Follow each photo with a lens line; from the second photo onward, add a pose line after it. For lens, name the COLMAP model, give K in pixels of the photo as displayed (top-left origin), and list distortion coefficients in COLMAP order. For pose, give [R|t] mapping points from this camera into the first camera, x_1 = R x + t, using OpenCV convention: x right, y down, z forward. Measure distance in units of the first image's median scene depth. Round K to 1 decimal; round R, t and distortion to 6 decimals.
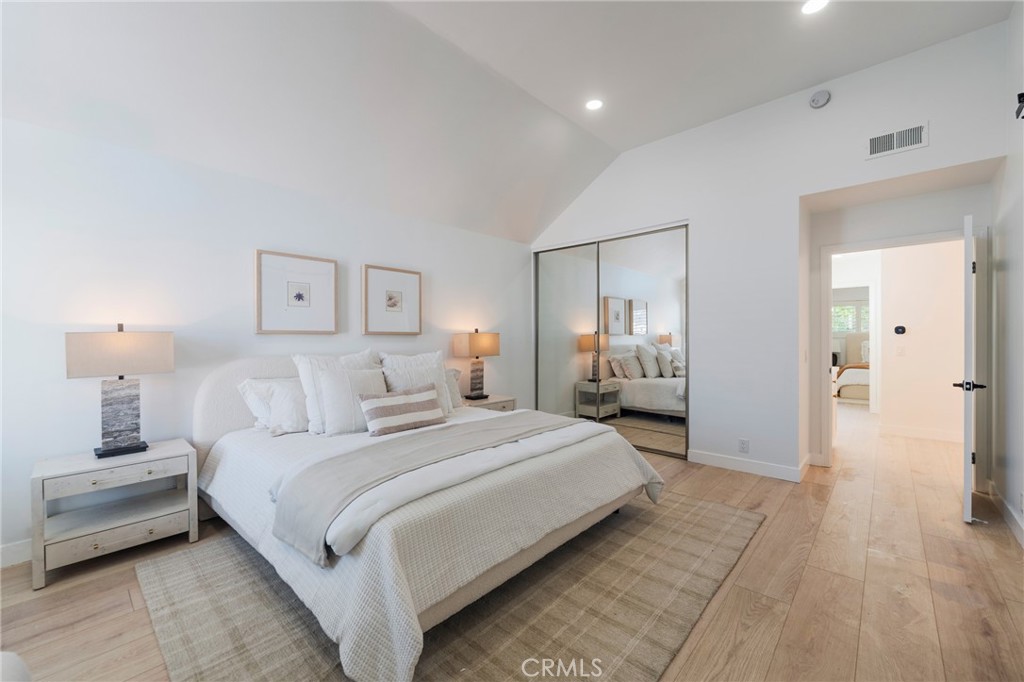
lens RADIAL K [[413.3, 0, 511.1], [0, 413.3, 341.0], [0, 0, 1]] dist [-0.004429, -0.000321]
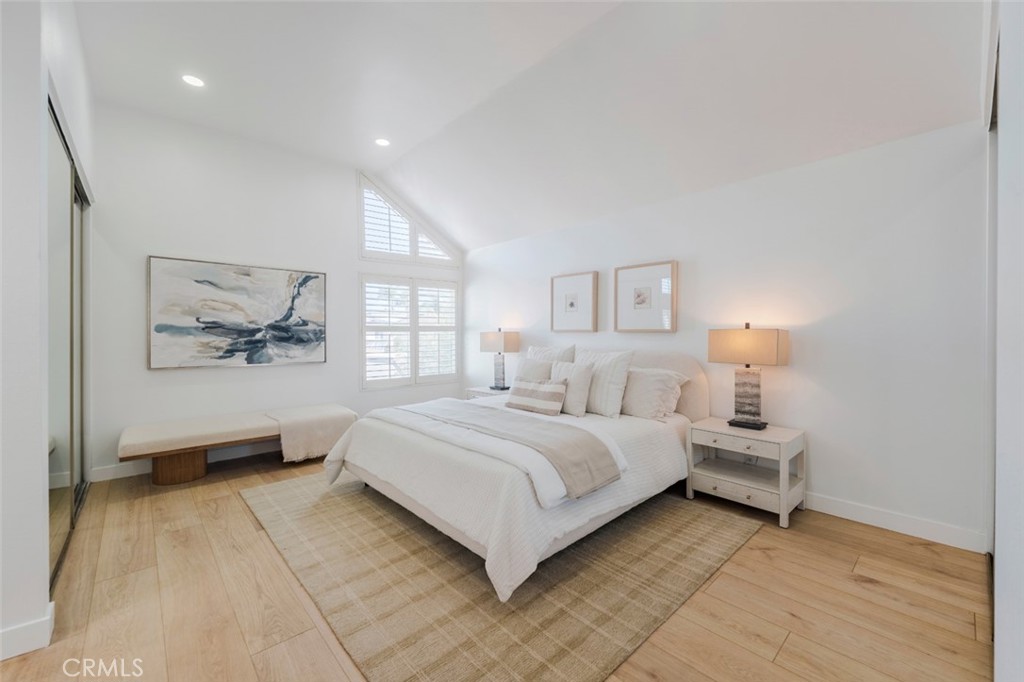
lens RADIAL K [[413.3, 0, 510.4], [0, 413.3, 336.6], [0, 0, 1]] dist [-0.004429, -0.000321]
pose [[-0.092169, 0.006246, -0.995724, 0.715534], [-0.009982, 0.999924, 0.007196, -0.009541], [0.995693, 0.010603, -0.092100, 0.782432]]
